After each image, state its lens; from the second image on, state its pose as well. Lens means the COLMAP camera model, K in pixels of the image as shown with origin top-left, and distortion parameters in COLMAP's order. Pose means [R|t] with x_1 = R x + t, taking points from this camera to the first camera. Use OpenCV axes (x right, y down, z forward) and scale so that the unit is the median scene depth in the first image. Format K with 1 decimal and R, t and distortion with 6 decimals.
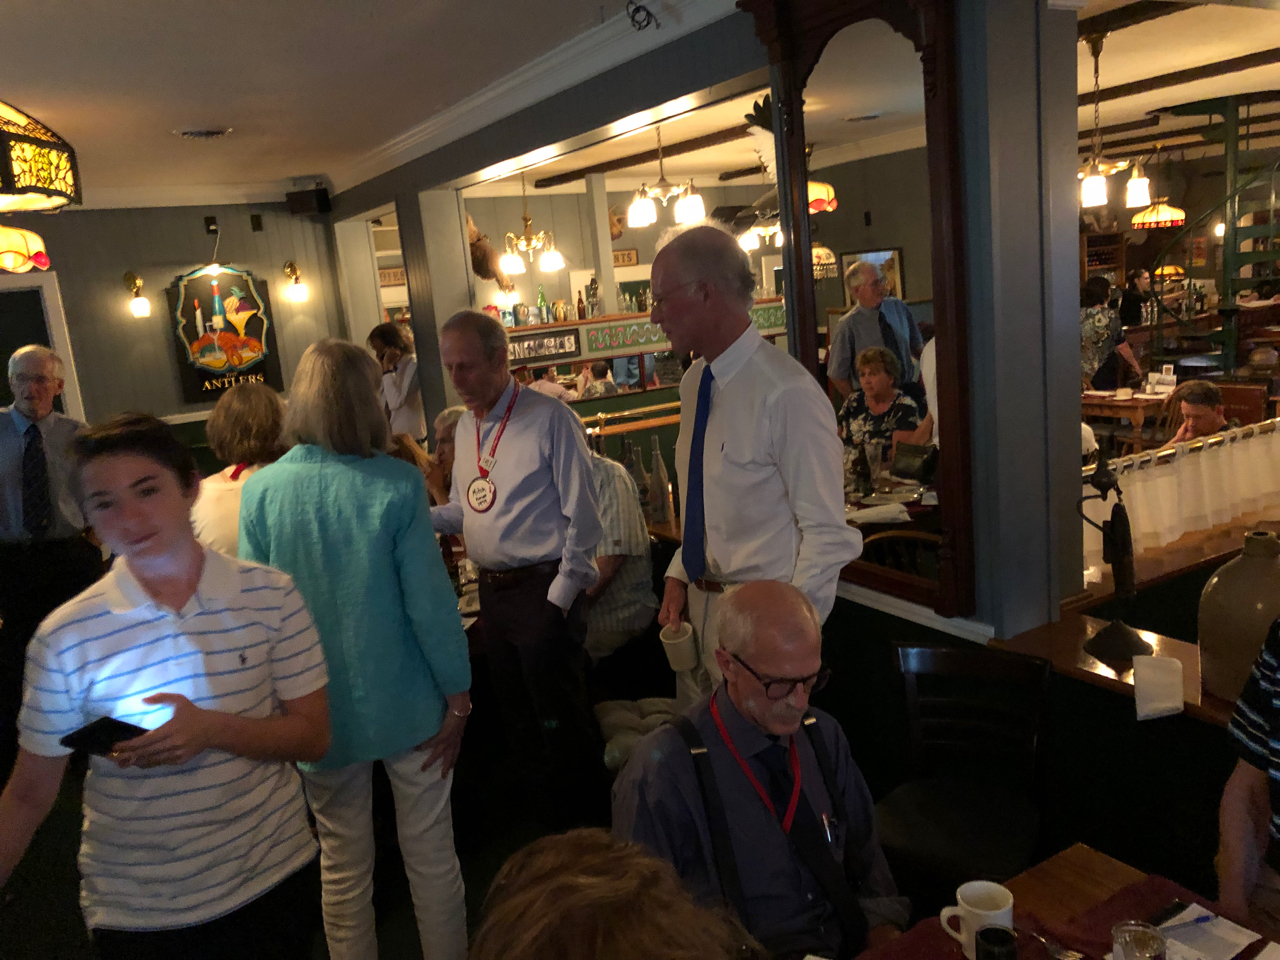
lens RADIAL K [[1047.8, 0, 659.1], [0, 1047.8, 485.3], [0, 0, 1]] dist [0.015539, -0.059125]
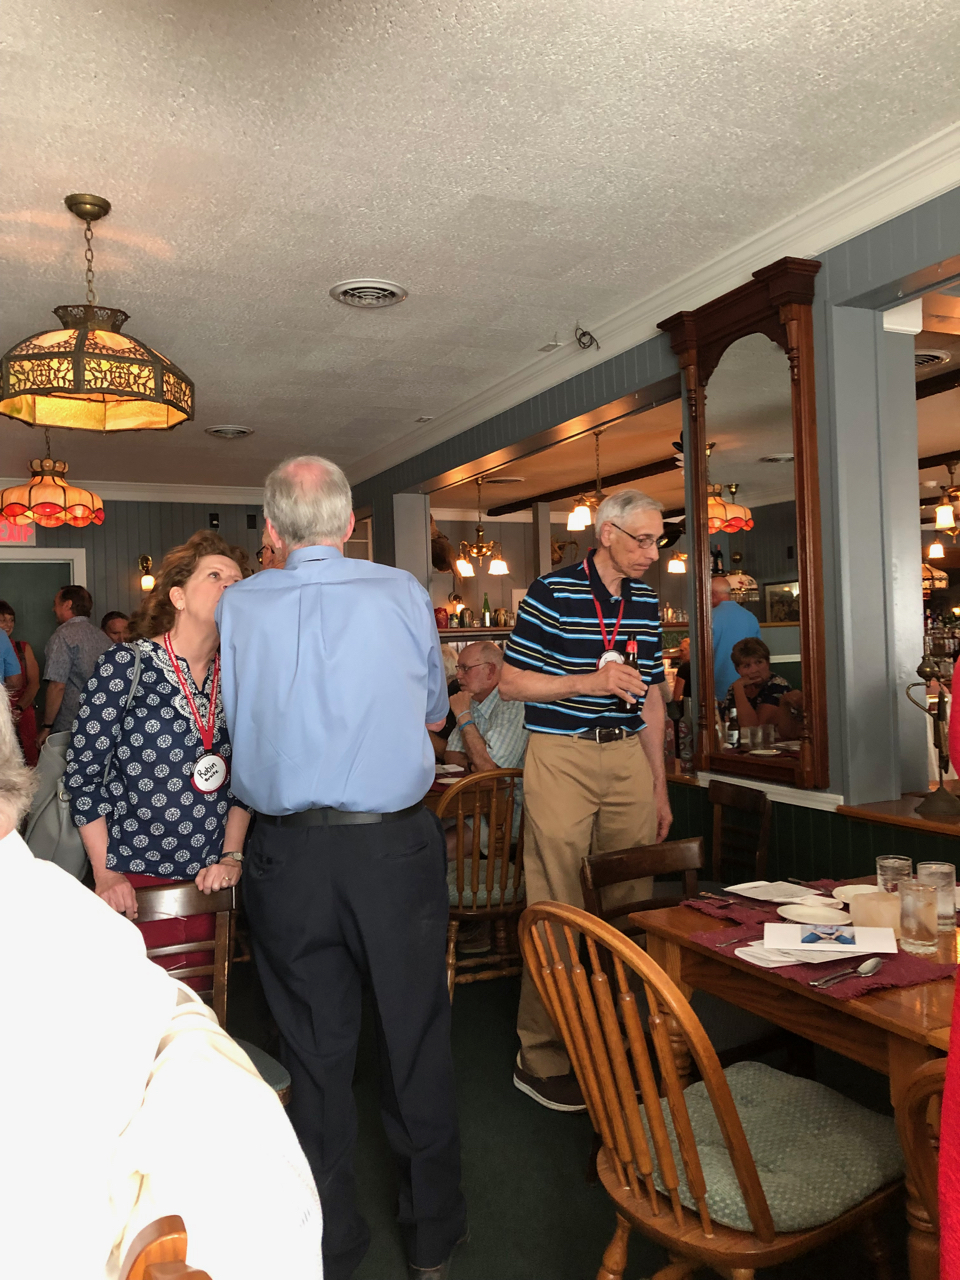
lens RADIAL K [[1047.3, 0, 480.0], [0, 1047.3, 640.0], [0, 0, 1]] dist [0.032782, -0.012119]
pose [[0.992034, 0.060822, -0.110312, 0.008485], [-0.080813, 0.979041, -0.186943, 0.078655], [0.096629, 0.194369, 0.976158, -0.098340]]
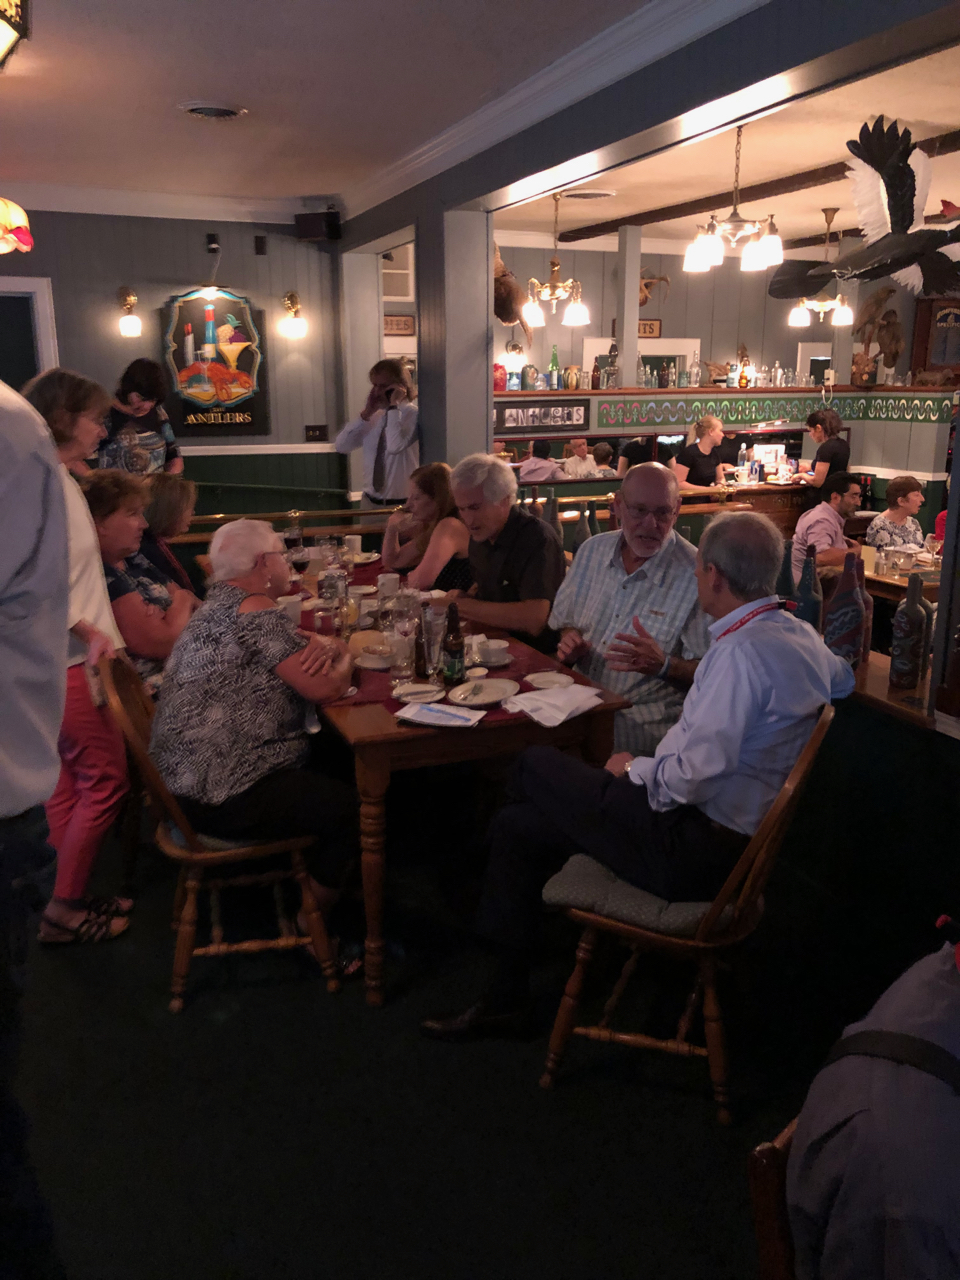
lens RADIAL K [[1053.2, 0, 480.0], [0, 1053.2, 640.0], [0, 0, 1]] dist [0.004802, -0.002227]
pose [[0.984647, 0.122173, -0.124674, -0.038388], [-0.114977, 0.991343, 0.063391, 0.010458], [0.131339, -0.048083, 0.990171, 0.098398]]
